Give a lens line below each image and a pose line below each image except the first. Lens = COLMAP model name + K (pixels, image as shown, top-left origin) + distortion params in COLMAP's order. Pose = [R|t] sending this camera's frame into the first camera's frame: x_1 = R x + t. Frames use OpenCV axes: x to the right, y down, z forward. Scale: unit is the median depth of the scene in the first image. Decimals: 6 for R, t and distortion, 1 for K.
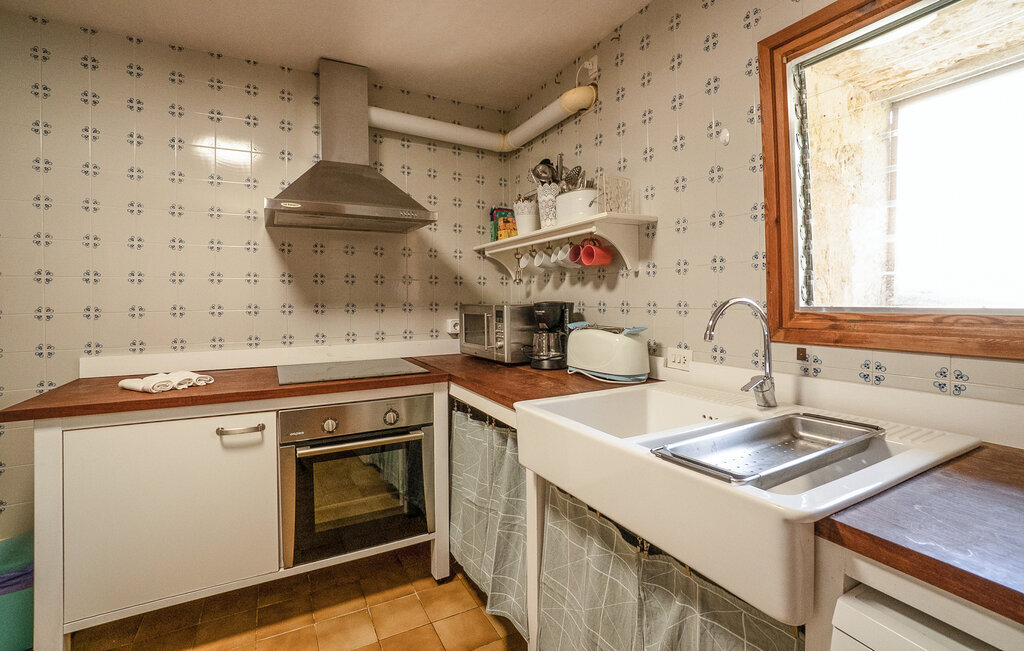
lens RADIAL K [[455.6, 0, 515.1], [0, 455.6, 299.8], [0, 0, 1]] dist [-0.056571, 0.017977]
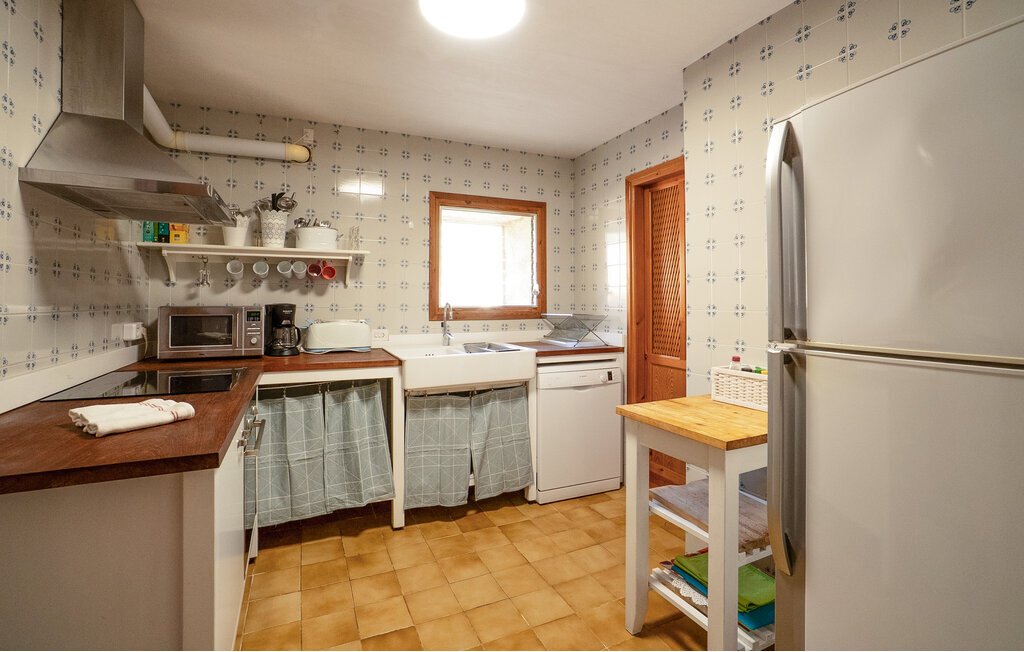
lens RADIAL K [[455.6, 0, 515.1], [0, 455.6, 299.8], [0, 0, 1]] dist [-0.056571, 0.017977]
pose [[0.051116, 0.015002, 0.998580, -1.459202], [0.001499, 0.999885, -0.015098, 0.016685], [-0.998692, 0.002268, 0.051087, 0.360709]]
